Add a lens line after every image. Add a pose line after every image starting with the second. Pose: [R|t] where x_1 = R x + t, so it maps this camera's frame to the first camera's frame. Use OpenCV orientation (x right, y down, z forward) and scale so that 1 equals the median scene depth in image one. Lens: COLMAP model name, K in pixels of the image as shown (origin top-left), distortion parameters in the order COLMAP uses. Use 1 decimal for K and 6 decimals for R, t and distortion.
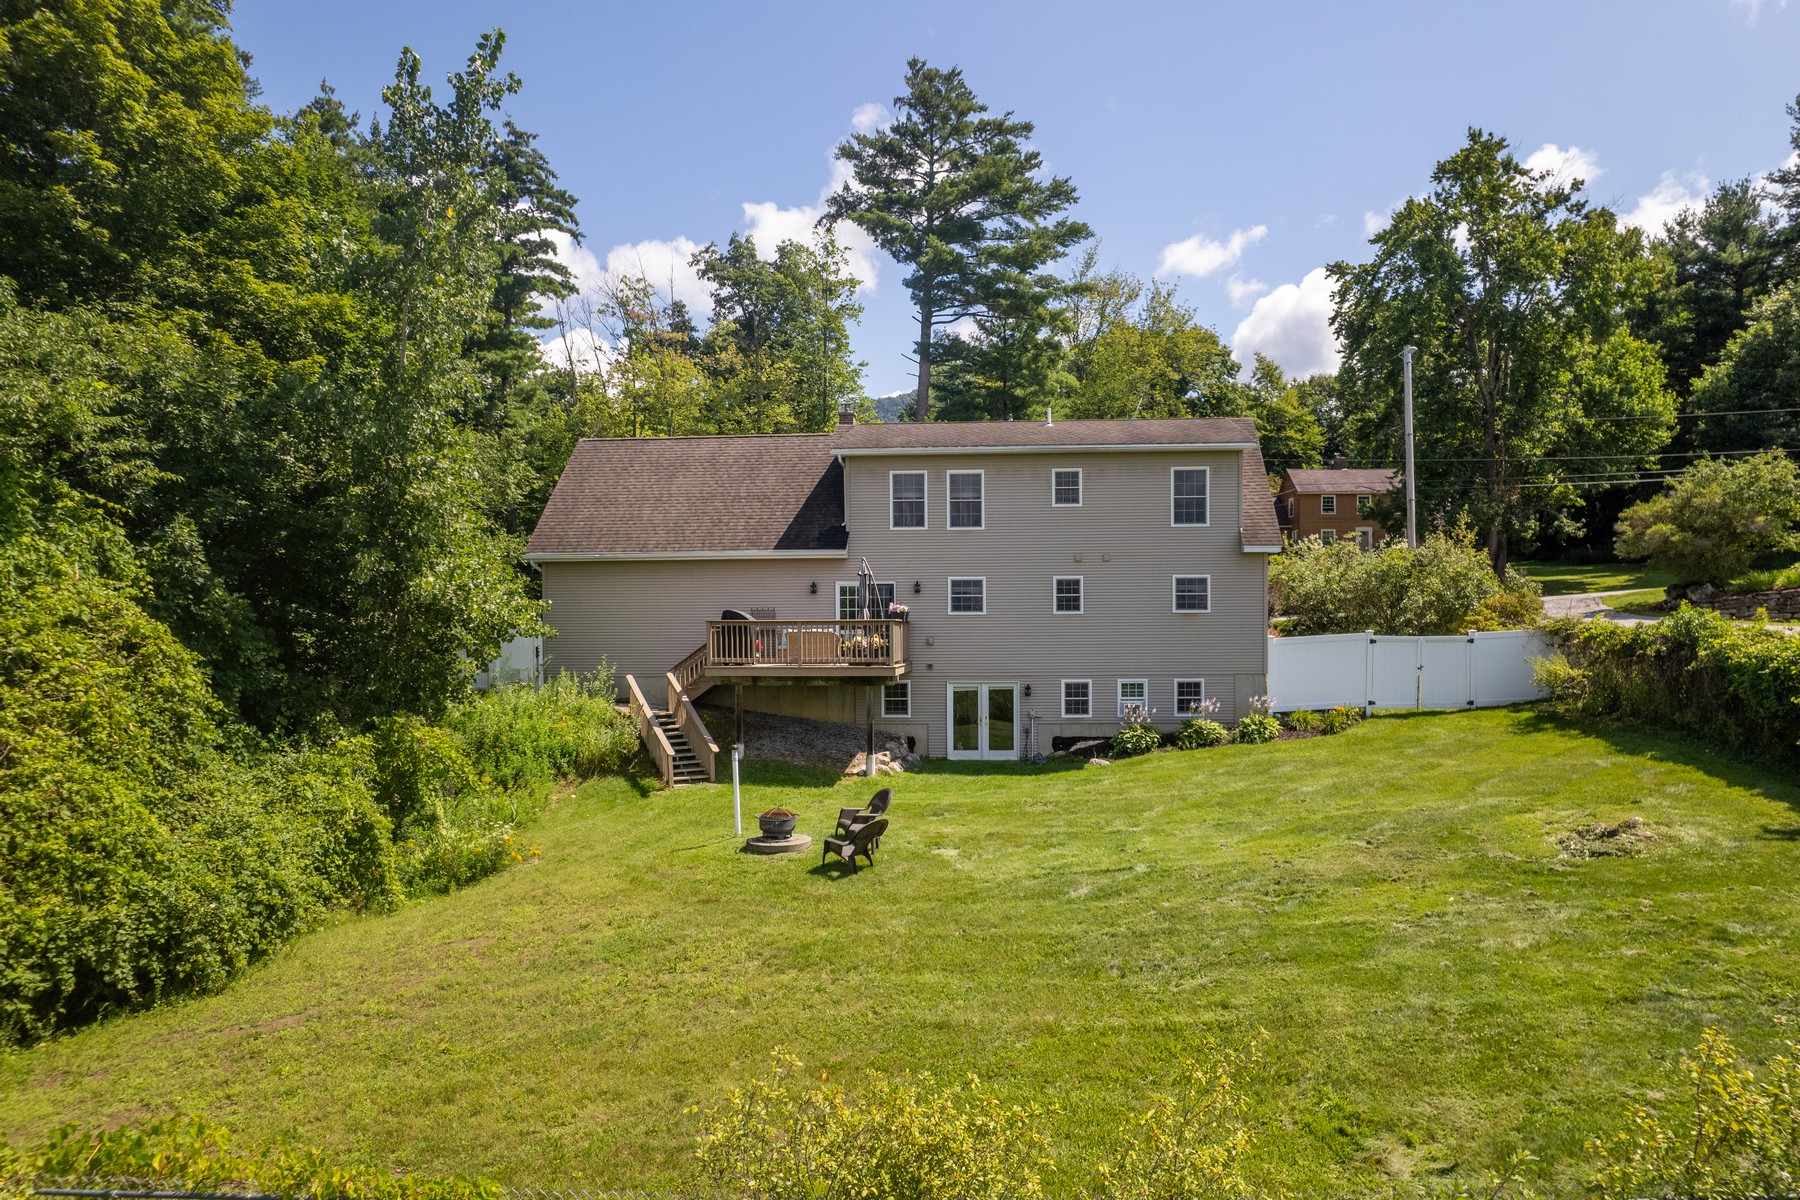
lens RADIAL K [[1161.7, 0, 901.8], [0, 1161.7, 602.0], [0, 0, 1]] dist [-0.025425, 0.011991]
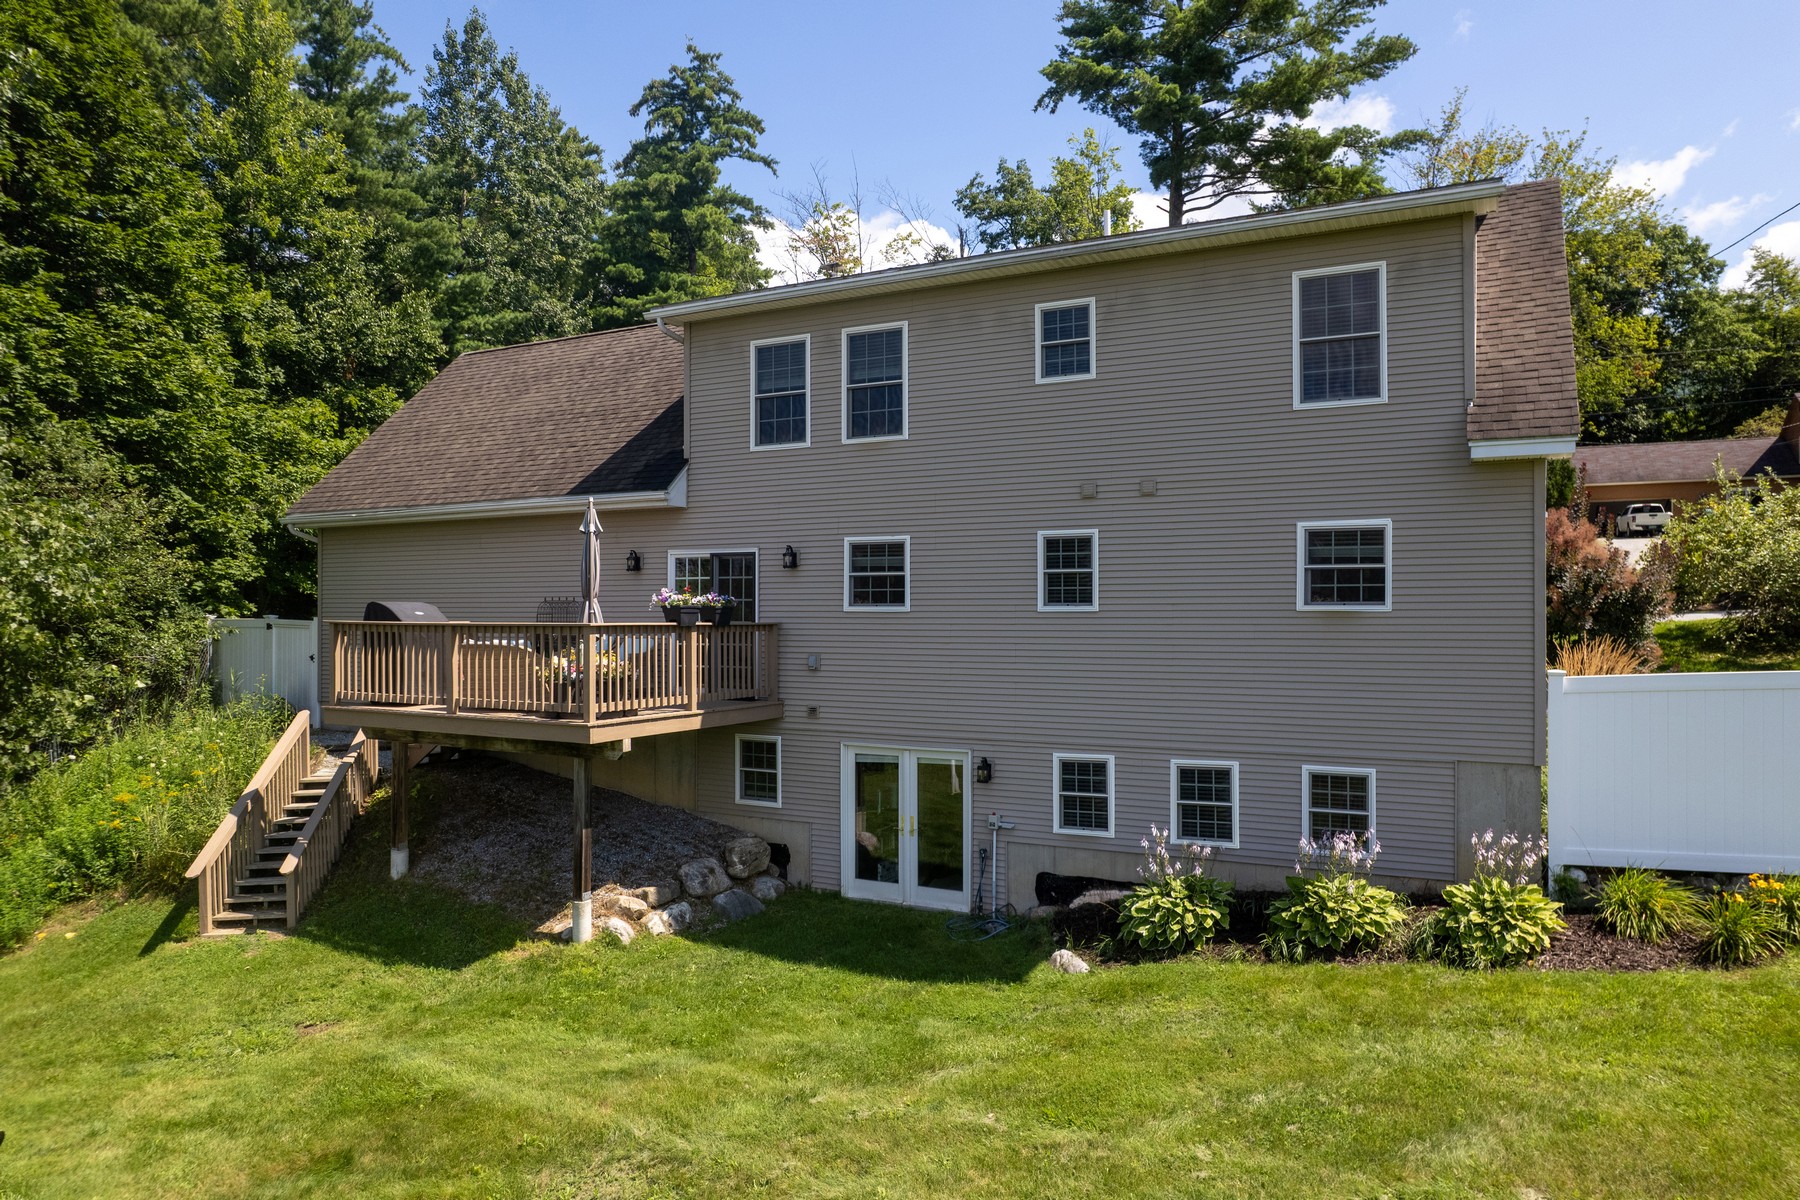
lens RADIAL K [[1161.7, 0, 864.9], [0, 1161.7, 565.4], [0, 0, 1]] dist [-0.025425, 0.011991]
pose [[0.927583, -0.010141, -0.373480, 0.241142], [0.001944, 0.999749, -0.022318, 0.002324], [0.373613, 0.019976, 0.927370, 0.535552]]
